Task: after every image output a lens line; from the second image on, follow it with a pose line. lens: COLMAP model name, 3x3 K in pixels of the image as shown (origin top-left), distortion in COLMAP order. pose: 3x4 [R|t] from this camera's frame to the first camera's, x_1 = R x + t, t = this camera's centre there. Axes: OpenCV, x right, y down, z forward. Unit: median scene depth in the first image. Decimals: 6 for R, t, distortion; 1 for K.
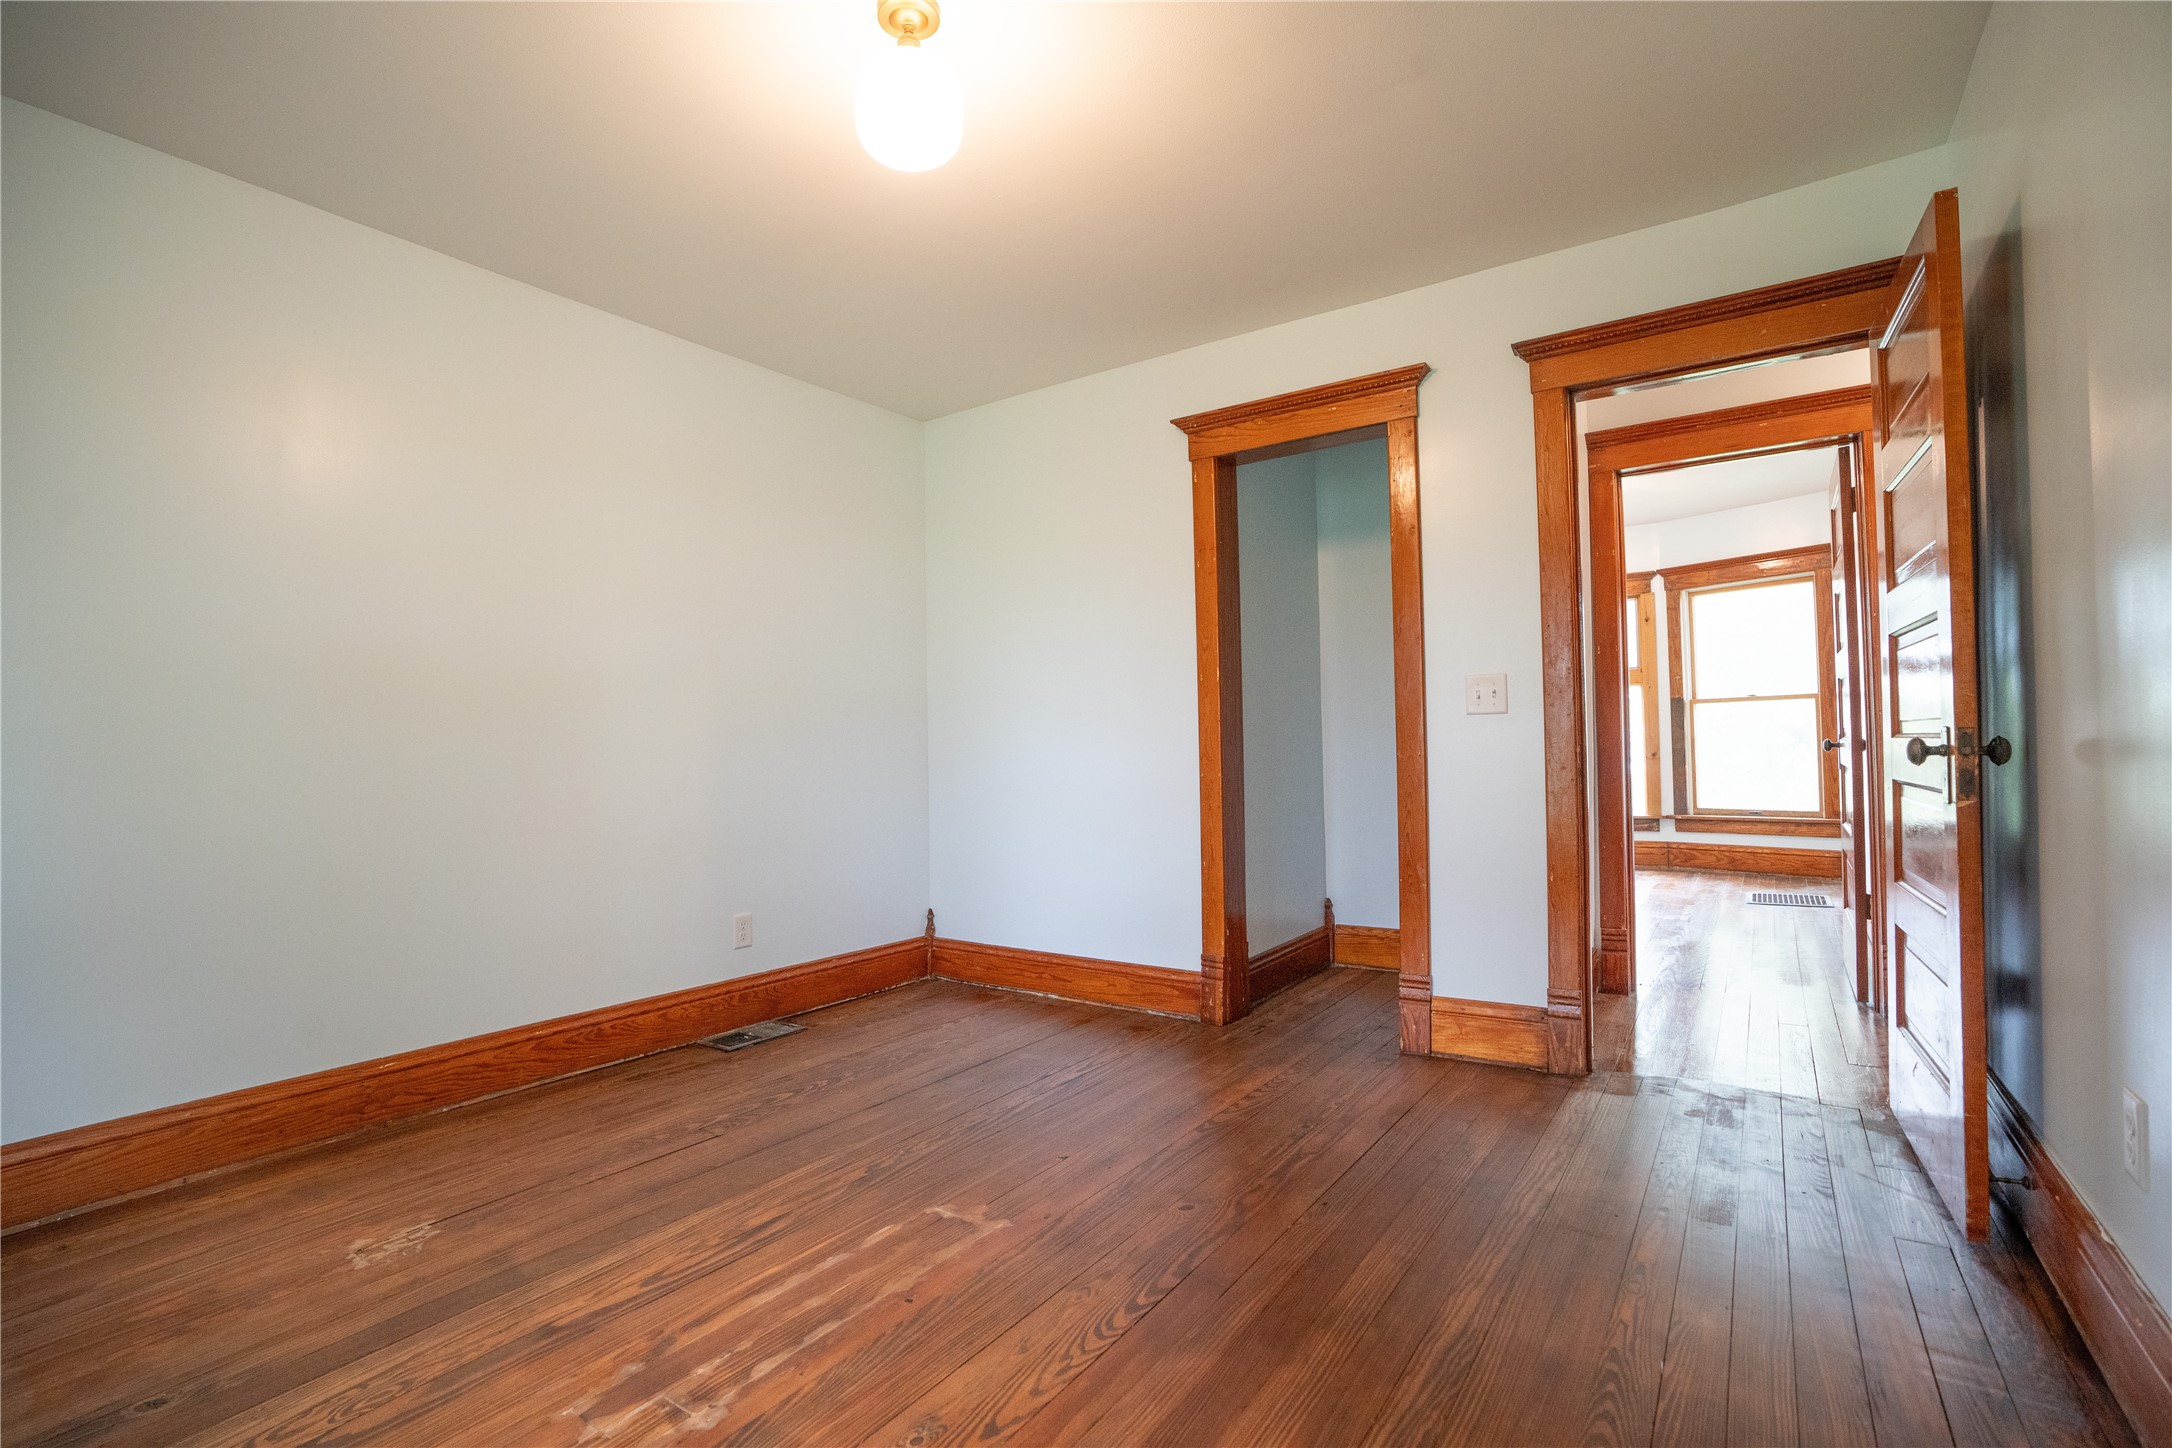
lens RADIAL K [[983.6, 0, 1085.4], [0, 983.6, 732.8], [0, 0, 1]] dist [-0.069929, 0.026023]
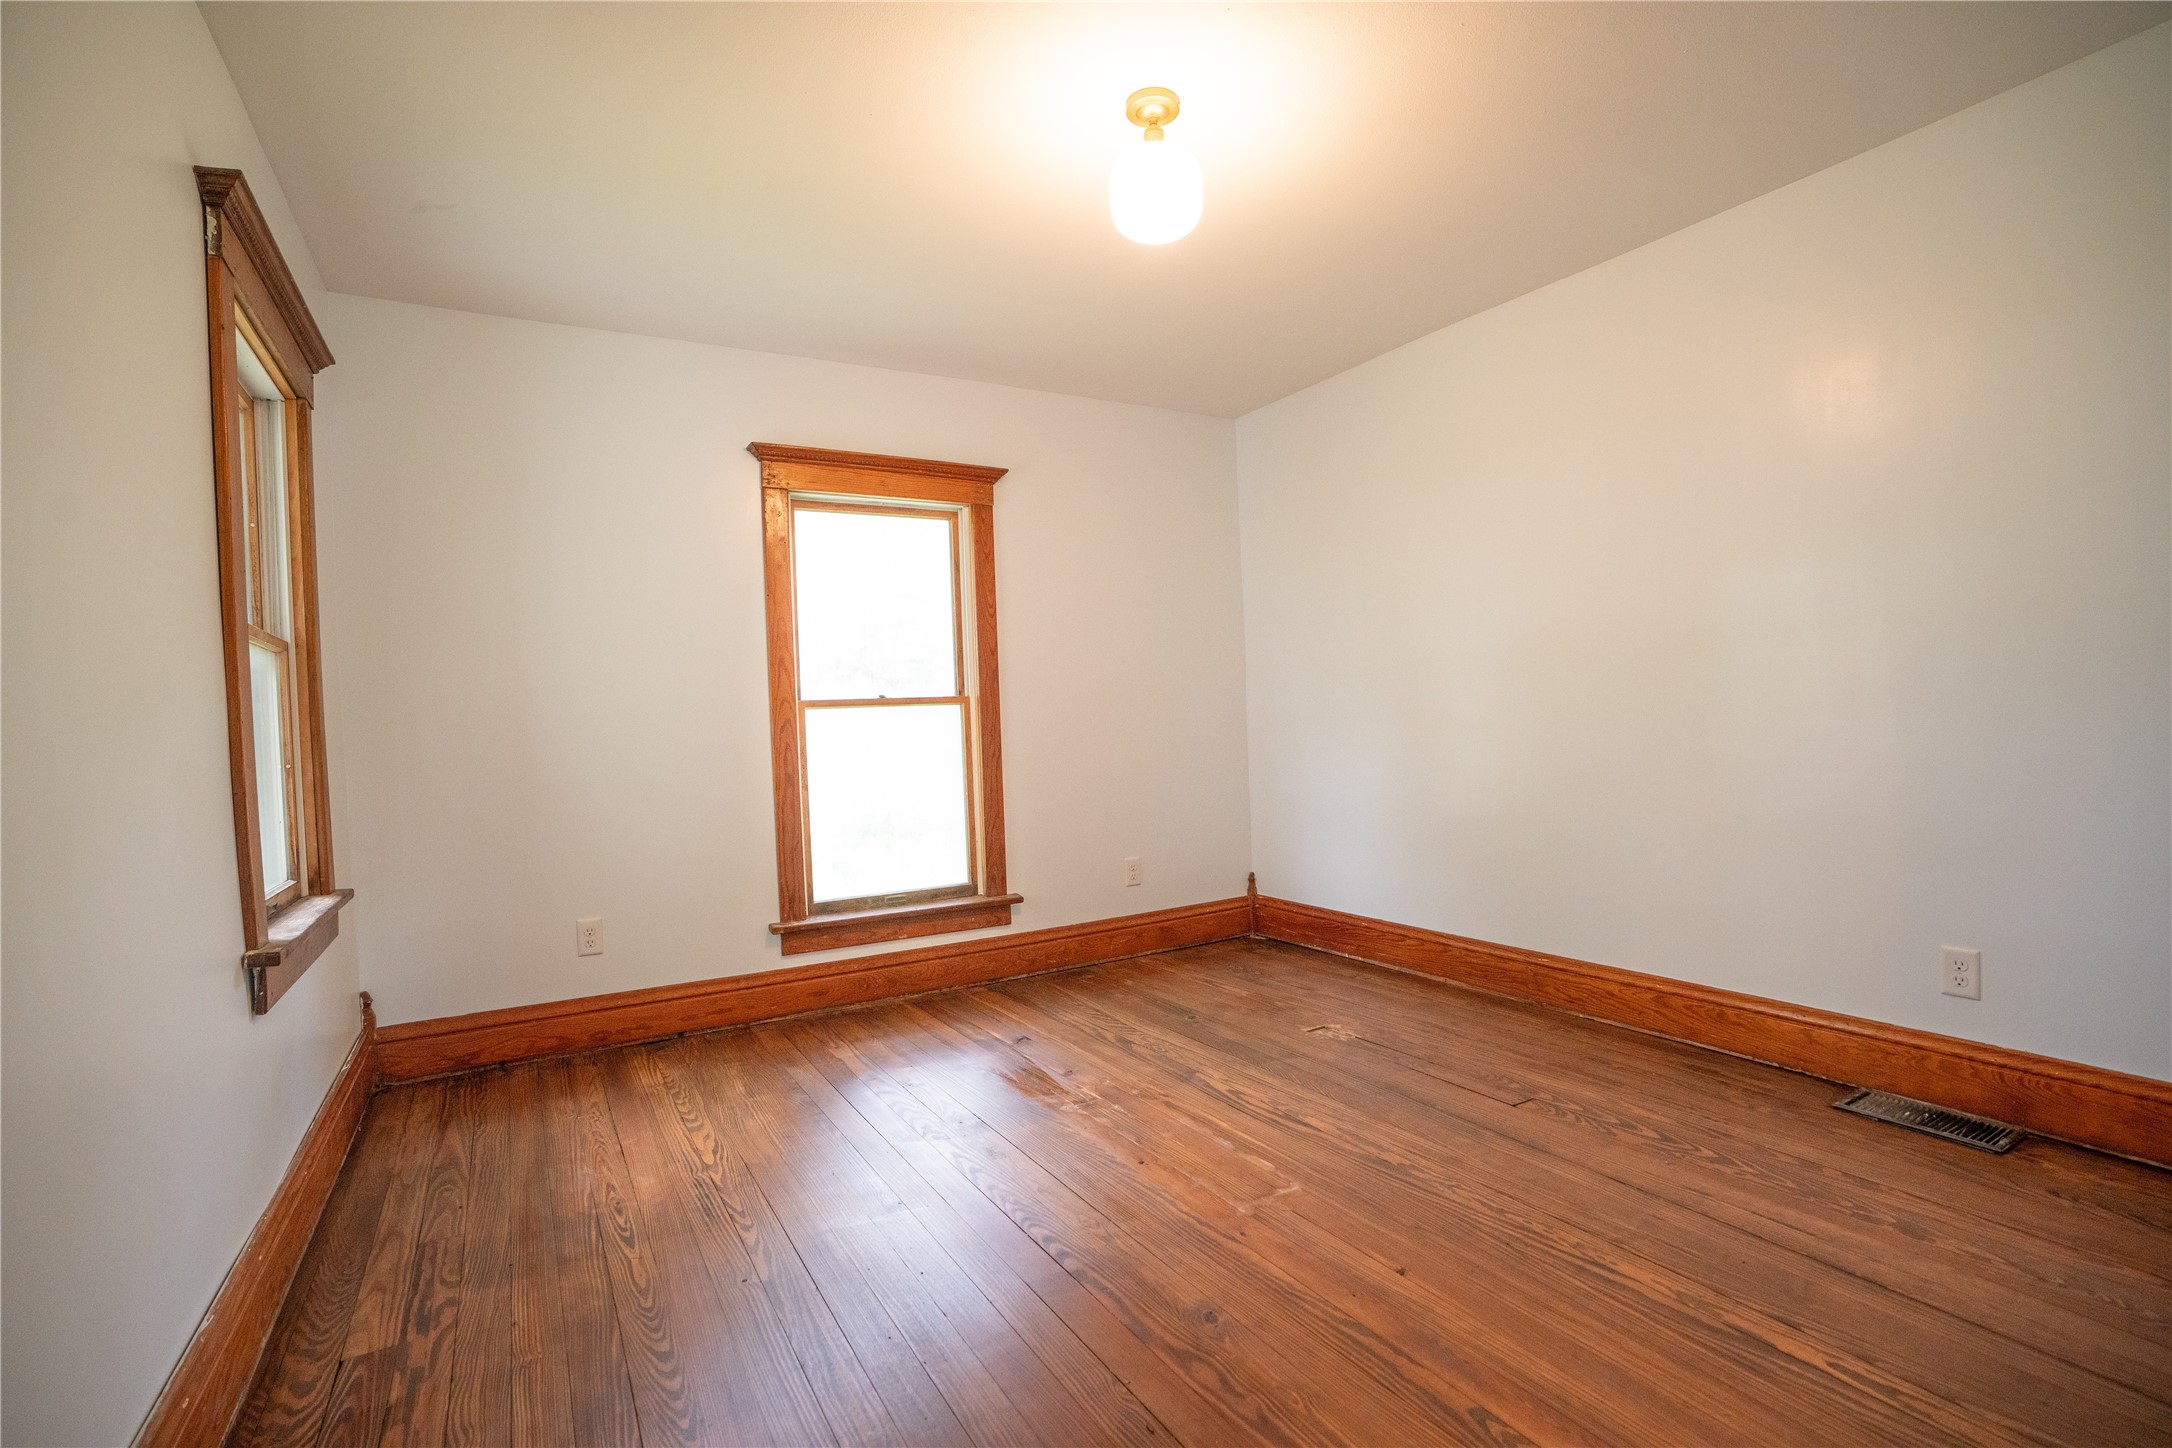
lens RADIAL K [[983.6, 0, 1085.4], [0, 983.6, 732.8], [0, 0, 1]] dist [-0.069929, 0.026023]
pose [[-0.407238, 0.051389, -0.911875, 0.833857], [0.055254, 0.997973, 0.031565, -0.032091], [0.911649, -0.037530, -0.409252, 1.217674]]
